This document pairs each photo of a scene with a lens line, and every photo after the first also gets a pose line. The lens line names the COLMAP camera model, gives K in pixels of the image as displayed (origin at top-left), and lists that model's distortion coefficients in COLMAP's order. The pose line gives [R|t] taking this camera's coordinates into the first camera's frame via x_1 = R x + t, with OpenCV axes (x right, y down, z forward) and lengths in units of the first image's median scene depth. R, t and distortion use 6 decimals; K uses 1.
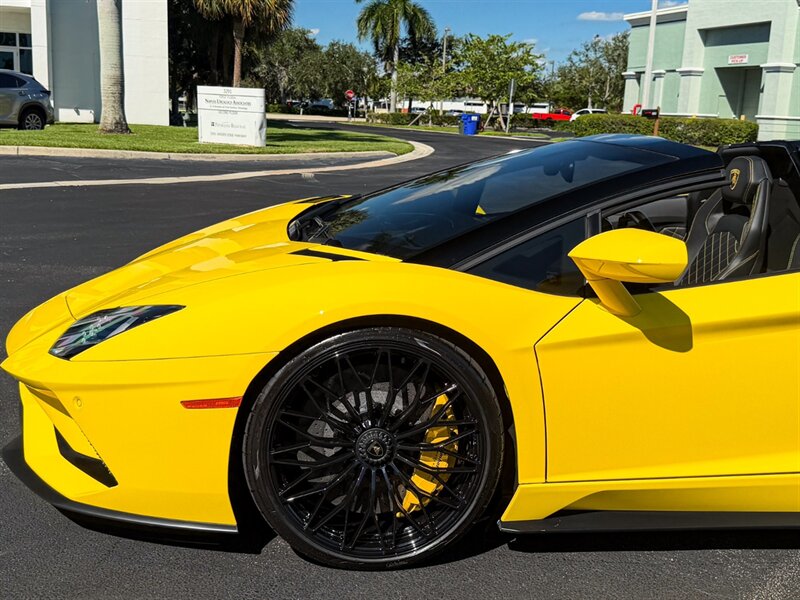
lens RADIAL K [[885.9, 0, 388.0], [0, 885.9, 286.3], [0, 0, 1]] dist [0.205406, -0.498600]
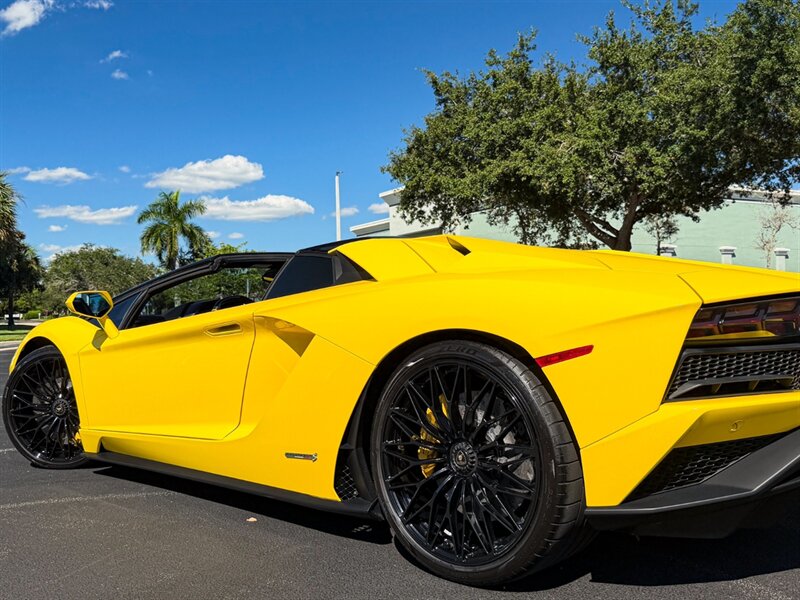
lens RADIAL K [[764.5, 0, 404.1], [0, 764.5, 283.7], [0, 0, 1]] dist [0.187979, -0.416876]
pose [[0.974134, -0.051662, 0.219984, 0.107561], [0.099864, 0.971712, -0.214015, 0.016010], [-0.202705, 0.230448, 0.951738, -0.021297]]
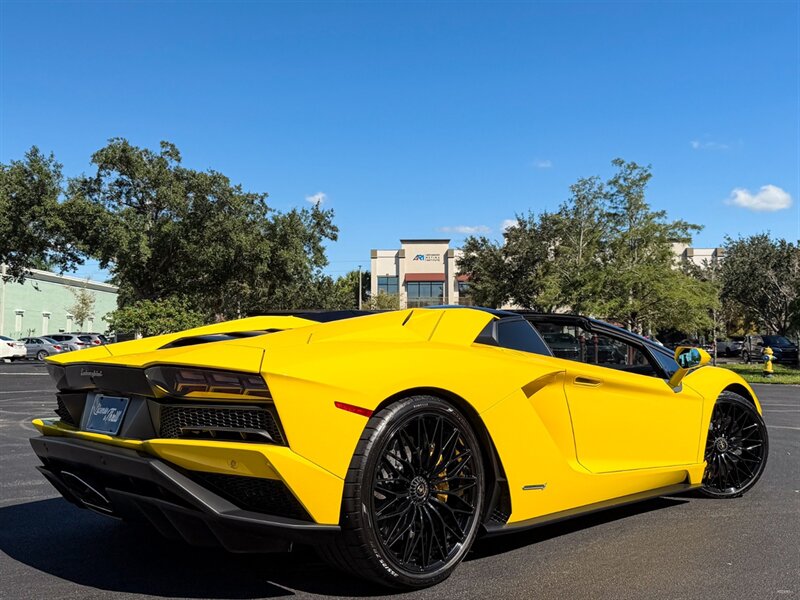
lens RADIAL K [[785.0, 0, 387.5], [0, 785.0, 274.3], [0, 0, 1]] dist [0.205723, -0.477822]
pose [[0.318535, 0.046816, 0.946754, -0.127648], [0.196298, 0.973871, -0.114201, 0.031884], [-0.927363, 0.222223, 0.301022, -0.156361]]
